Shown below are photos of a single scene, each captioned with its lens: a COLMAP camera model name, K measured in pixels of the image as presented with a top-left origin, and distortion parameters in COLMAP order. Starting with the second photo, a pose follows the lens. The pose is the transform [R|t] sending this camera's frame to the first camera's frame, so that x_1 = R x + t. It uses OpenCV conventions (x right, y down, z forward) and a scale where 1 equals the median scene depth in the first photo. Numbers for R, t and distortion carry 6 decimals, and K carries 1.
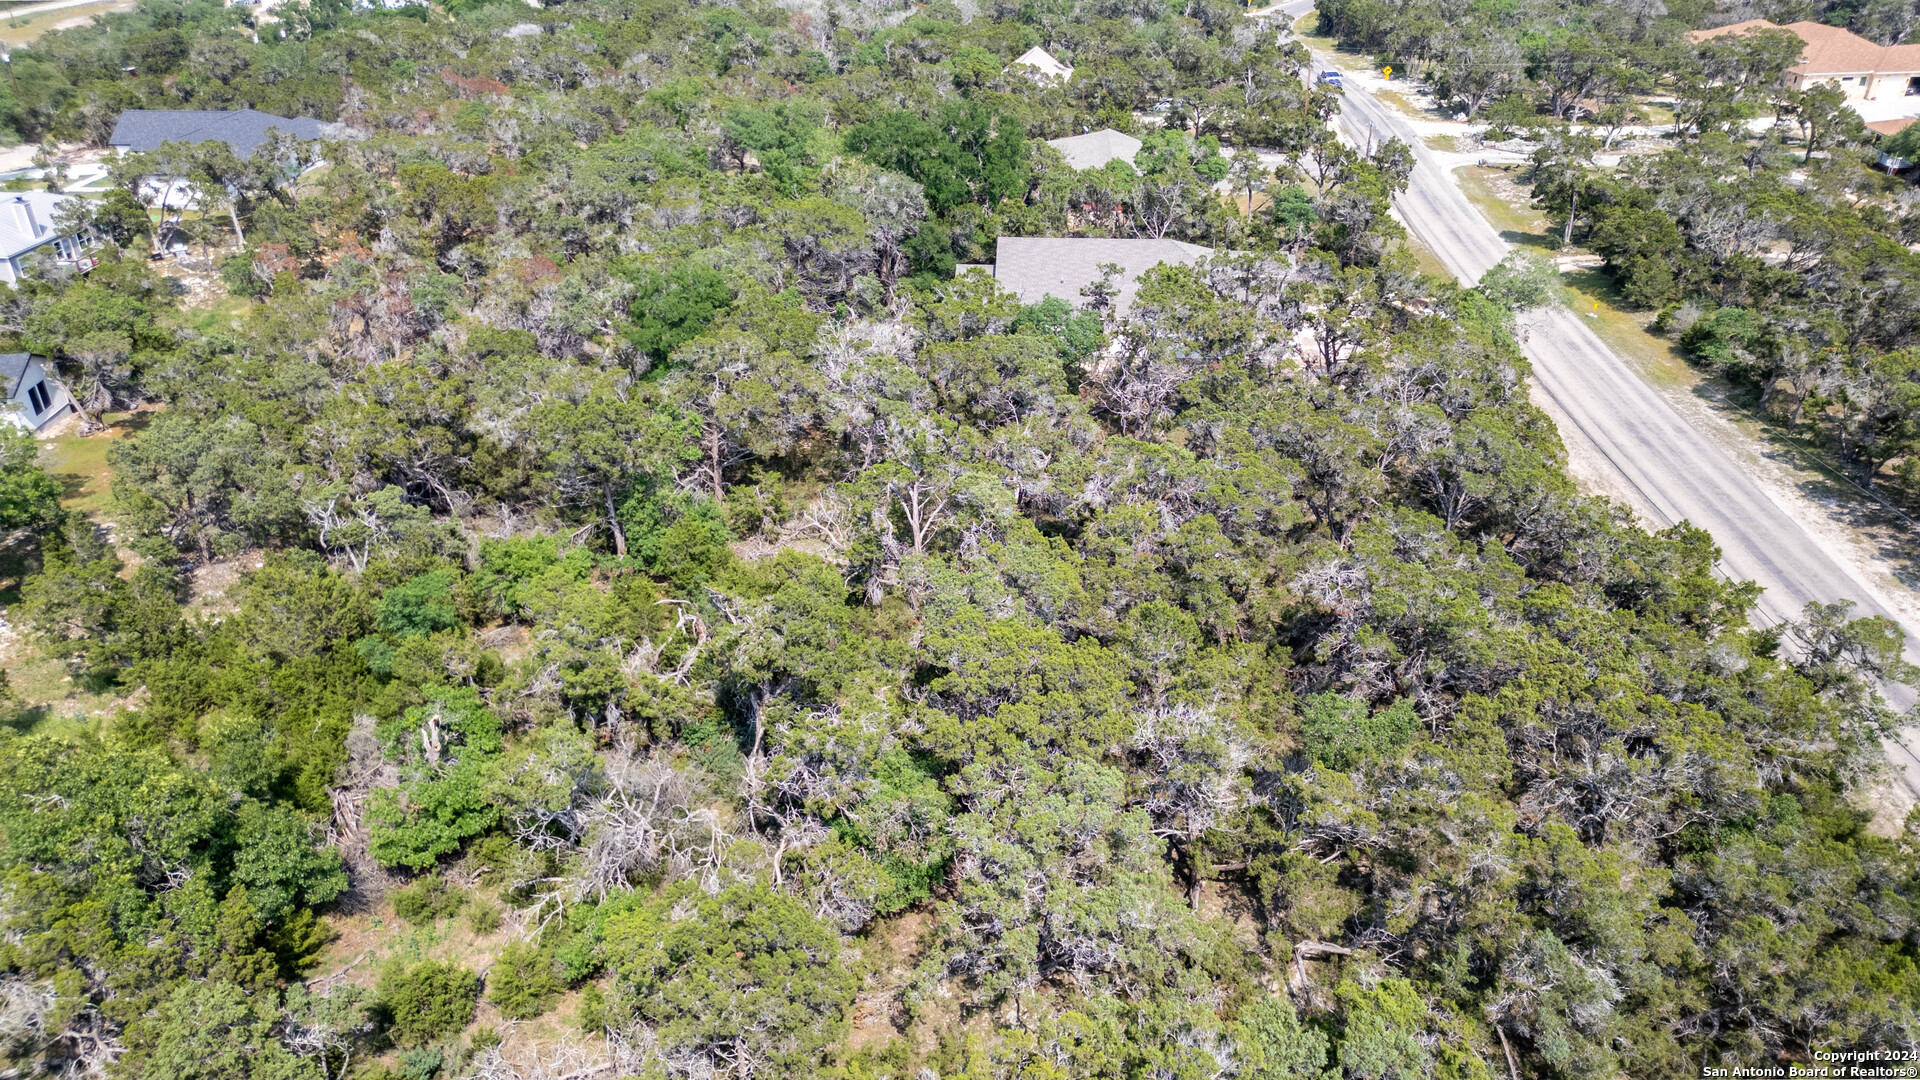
lens RADIAL K [[1318.3, 0, 960.4], [0, 1318.3, 549.8], [0, 0, 1]] dist [0.077361, -0.080061]
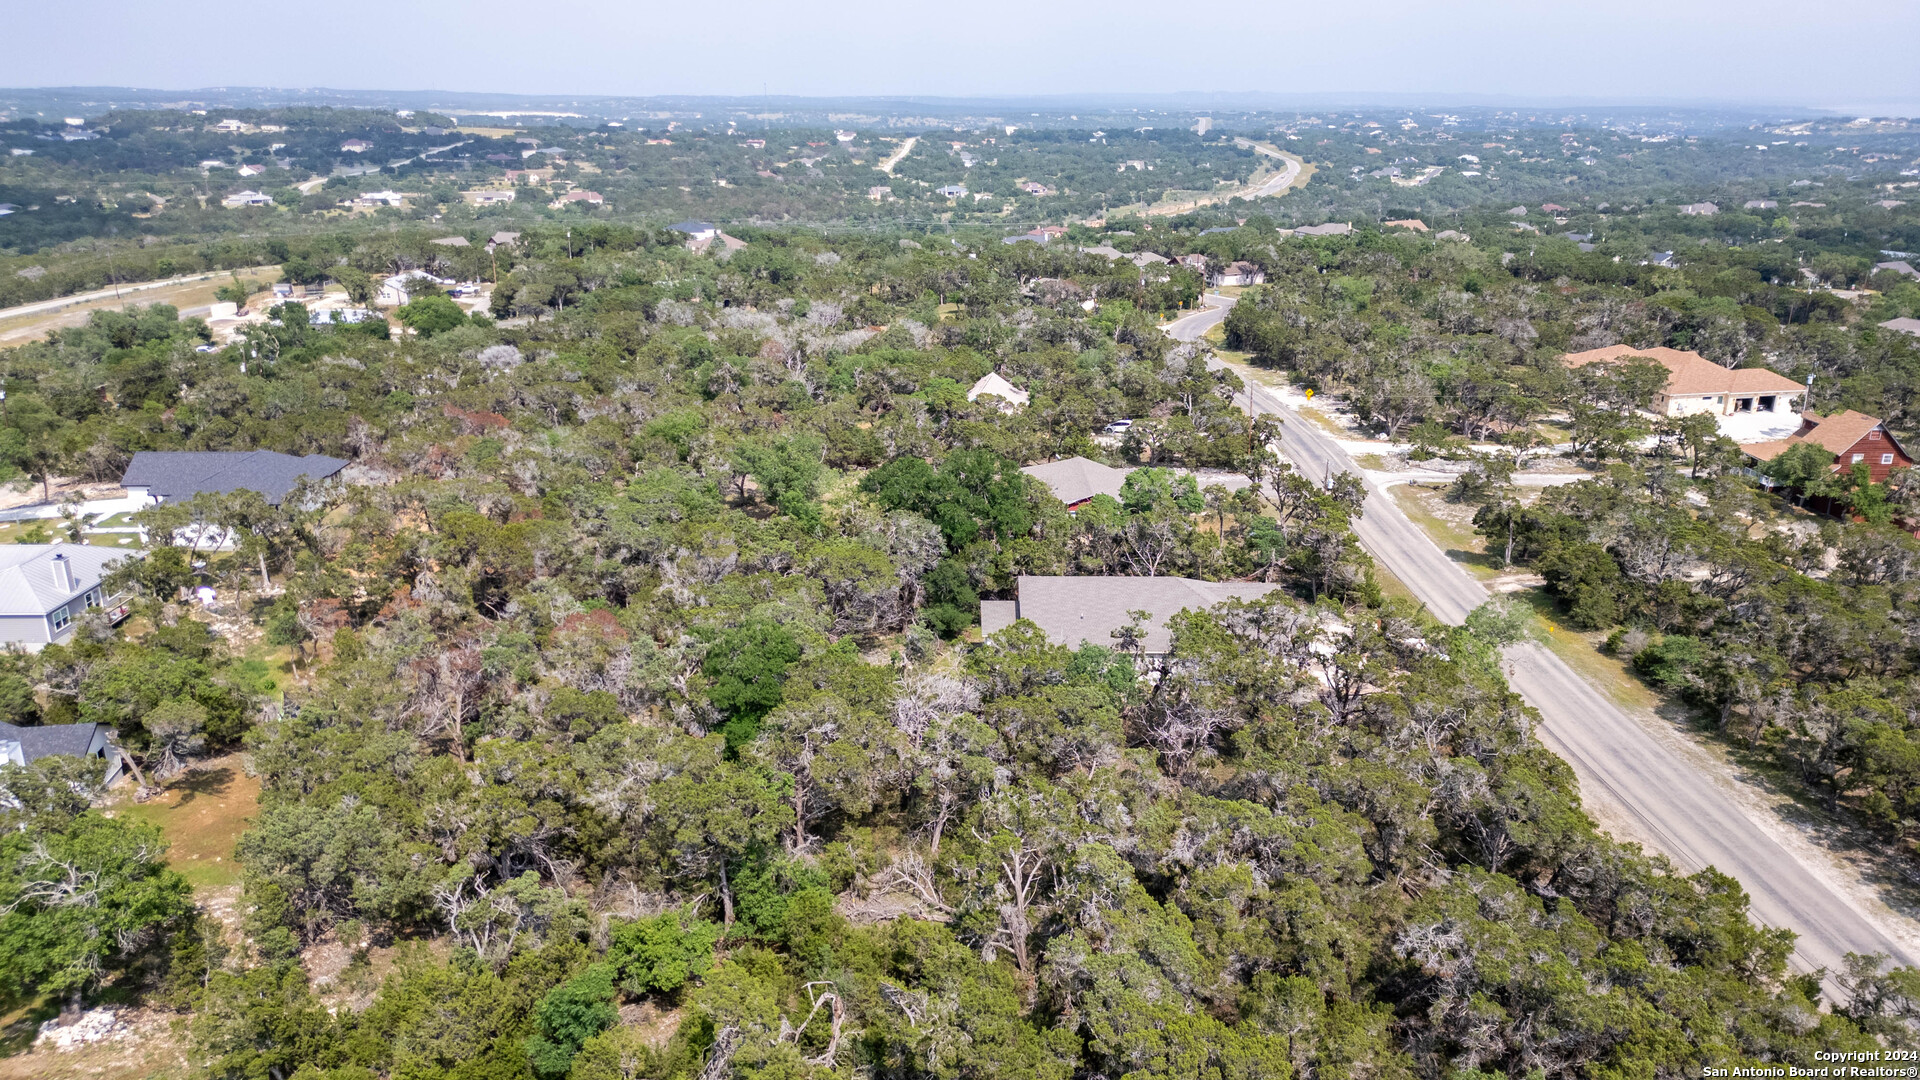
lens RADIAL K [[1318.3, 0, 960.4], [0, 1318.3, 549.8], [0, 0, 1]] dist [0.077361, -0.080061]
pose [[0.996576, -0.018626, 0.080554, -0.116115], [0.033324, 0.982140, -0.185176, -0.063357], [-0.075667, 0.187227, 0.979398, -0.072189]]
